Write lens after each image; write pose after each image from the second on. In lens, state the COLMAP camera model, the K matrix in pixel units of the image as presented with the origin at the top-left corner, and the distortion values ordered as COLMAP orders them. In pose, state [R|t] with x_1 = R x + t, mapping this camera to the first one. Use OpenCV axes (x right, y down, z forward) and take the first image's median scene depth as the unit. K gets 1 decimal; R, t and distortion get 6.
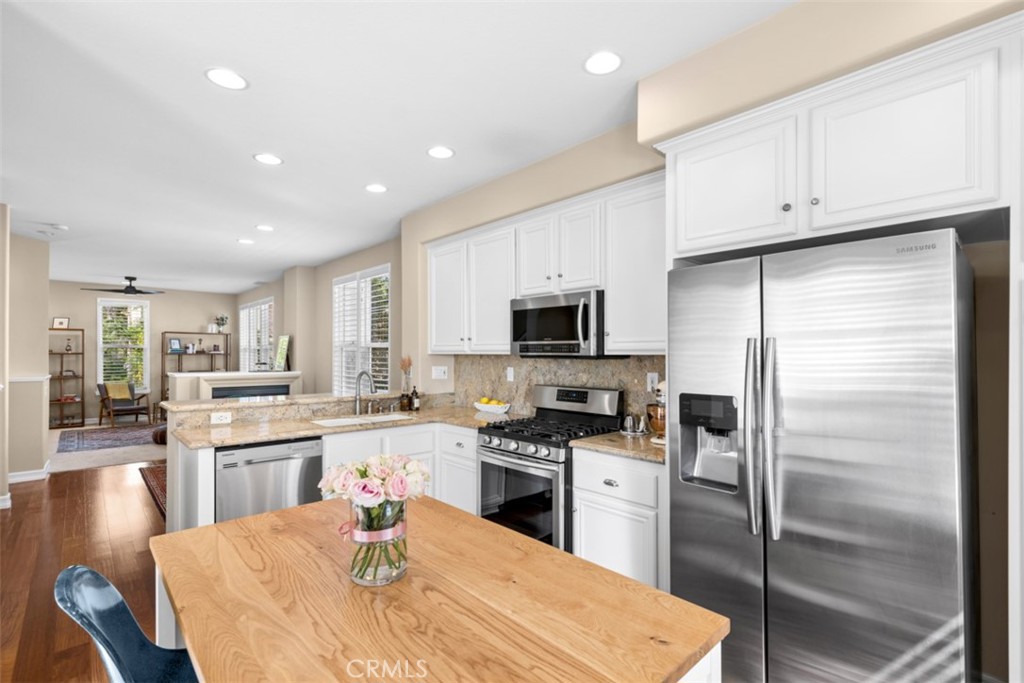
lens RADIAL K [[469.0, 0, 517.7], [0, 469.0, 352.9], [0, 0, 1]] dist [-0.006148, 0.001657]
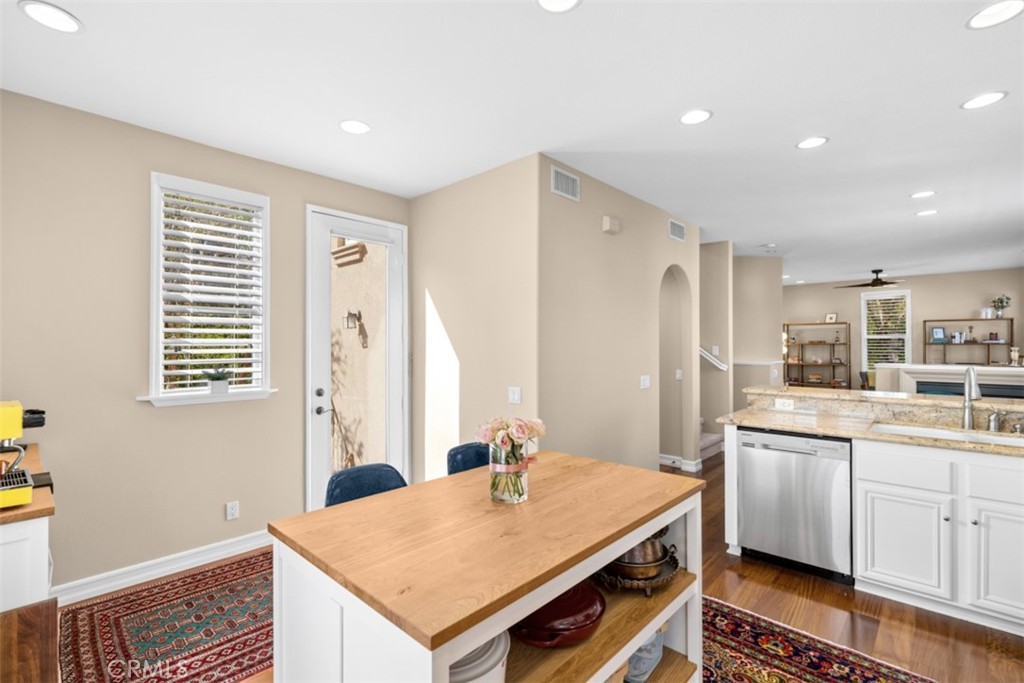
lens RADIAL K [[469.0, 0, 508.9], [0, 469.0, 339.9], [0, 0, 1]] dist [-0.006148, 0.001657]
pose [[0.063152, -0.011744, -0.997935, 0.144085], [0.004893, 0.999922, -0.011458, 0.000727], [0.997992, -0.004159, 0.063205, 0.115177]]
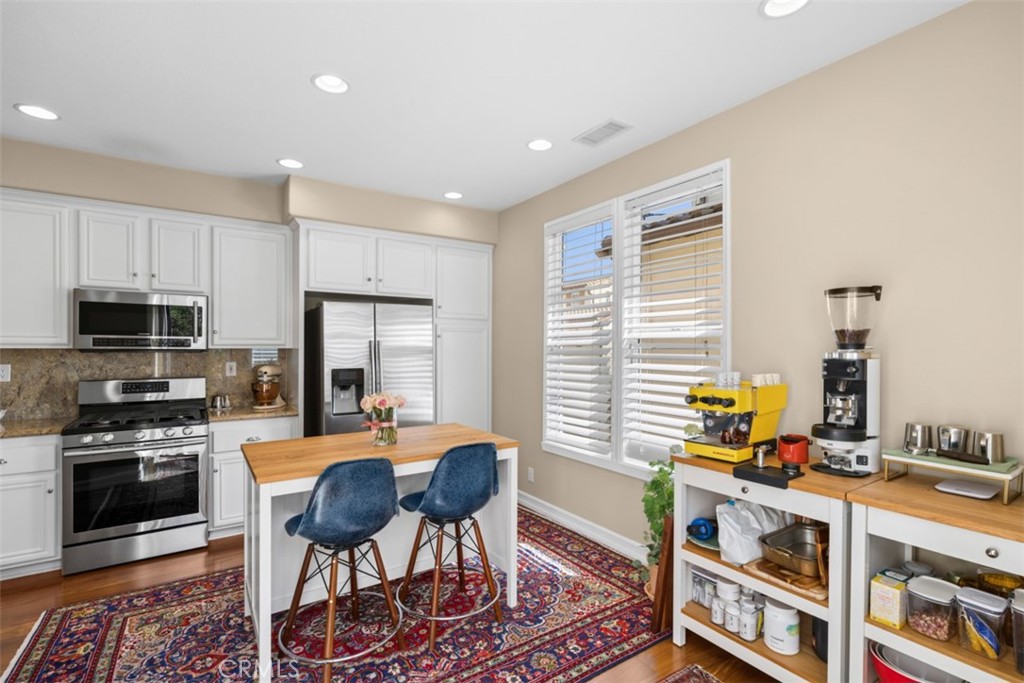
lens RADIAL K [[469.0, 0, 513.3], [0, 469.0, 349.6], [0, 0, 1]] dist [-0.006148, 0.001657]
pose [[0.149262, -0.004697, 0.988787, -0.315839], [-0.001226, 0.999987, 0.004935, -0.000024], [-0.988797, -0.001948, 0.149254, 0.006322]]
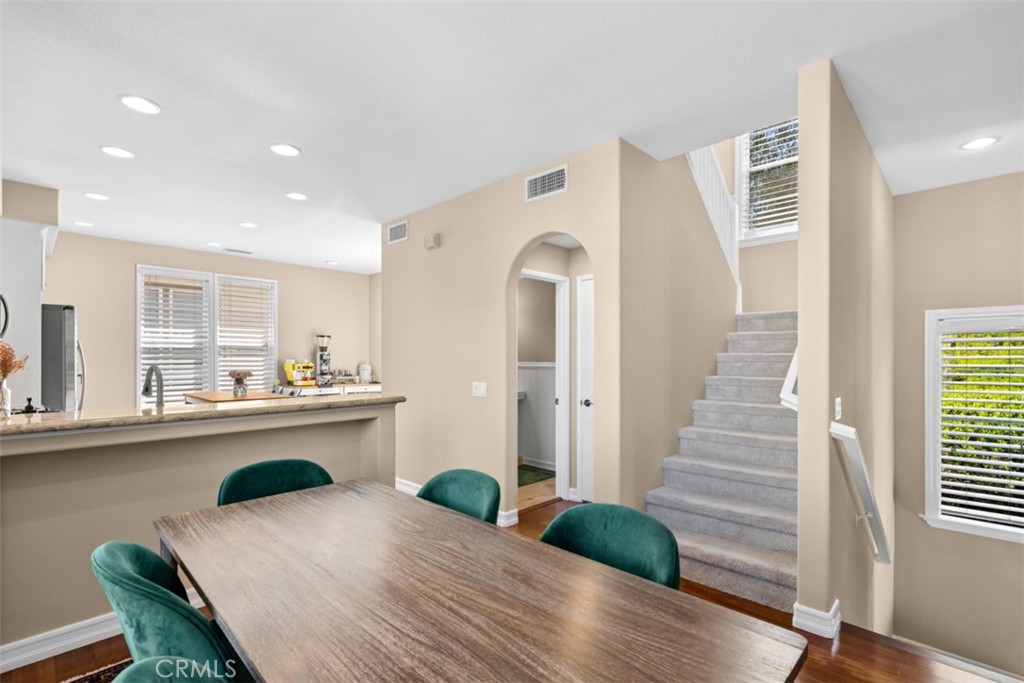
lens RADIAL K [[469.0, 0, 502.7], [0, 469.0, 354.5], [0, 0, 1]] dist [-0.006148, 0.001657]
pose [[-0.999128, -0.003756, -0.041586, -0.354588], [-0.003432, 0.999963, -0.007867, 0.011735], [0.041614, -0.007717, -0.999104, 0.749768]]
